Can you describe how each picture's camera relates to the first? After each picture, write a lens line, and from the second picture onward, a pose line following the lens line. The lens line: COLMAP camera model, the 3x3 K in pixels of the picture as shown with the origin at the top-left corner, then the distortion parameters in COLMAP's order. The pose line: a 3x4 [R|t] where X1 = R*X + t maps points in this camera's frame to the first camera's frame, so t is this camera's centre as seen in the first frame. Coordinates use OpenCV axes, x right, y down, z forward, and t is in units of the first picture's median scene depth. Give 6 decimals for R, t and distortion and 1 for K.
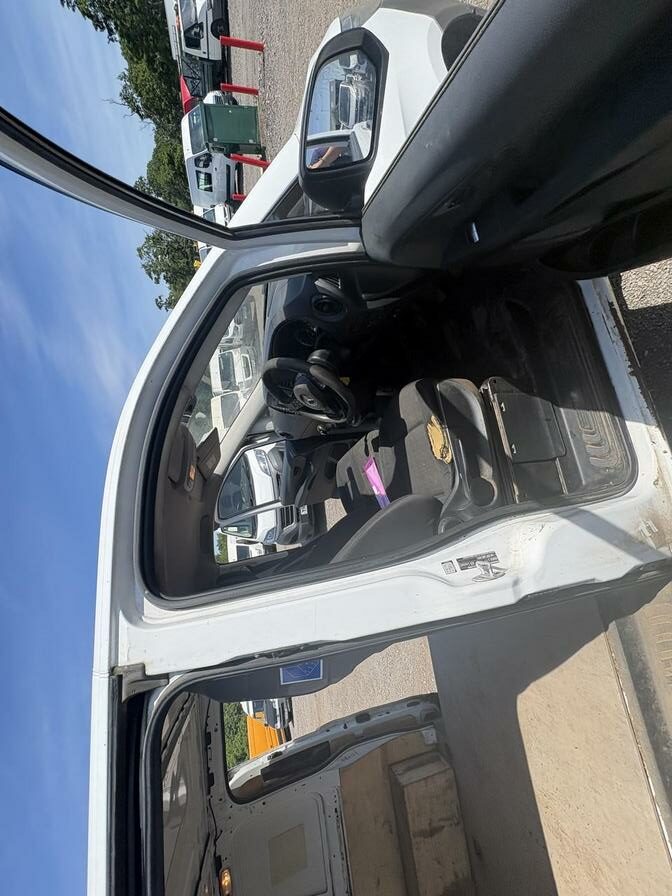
lens RADIAL K [[357.5, 0, 337.9], [0, 357.5, 459.9], [0, 0, 1]] dist [-0.001378, -0.000008]
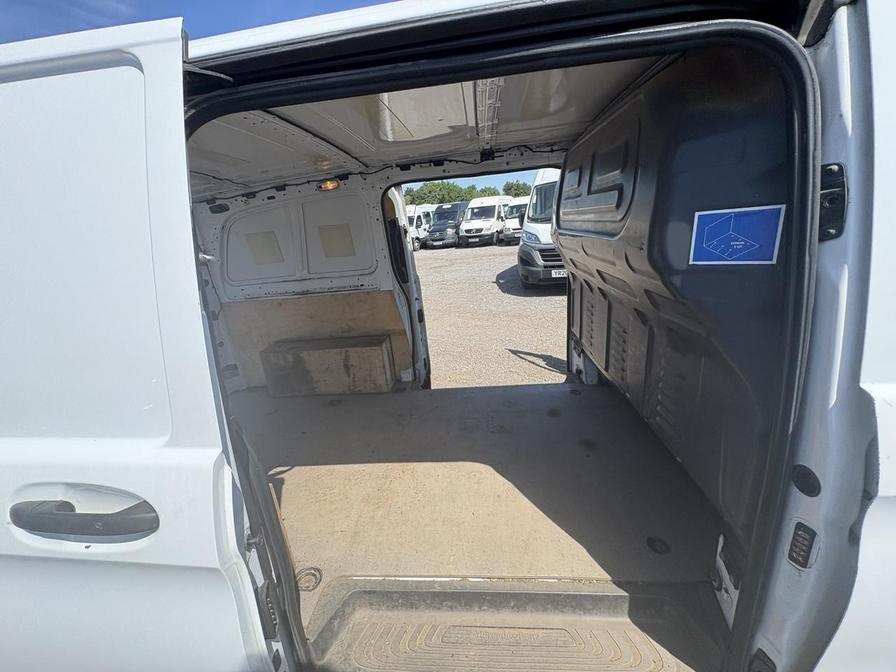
lens RADIAL K [[362.6, 0, 448.0], [0, 362.6, 336.0], [0, 0, 1]] dist [-0.000281, -0.000218]
pose [[-0.075077, 0.993591, 0.084499, 0.037799], [-0.938511, -0.099042, 0.330739, 0.337951], [0.336988, -0.054473, 0.939932, 0.001579]]
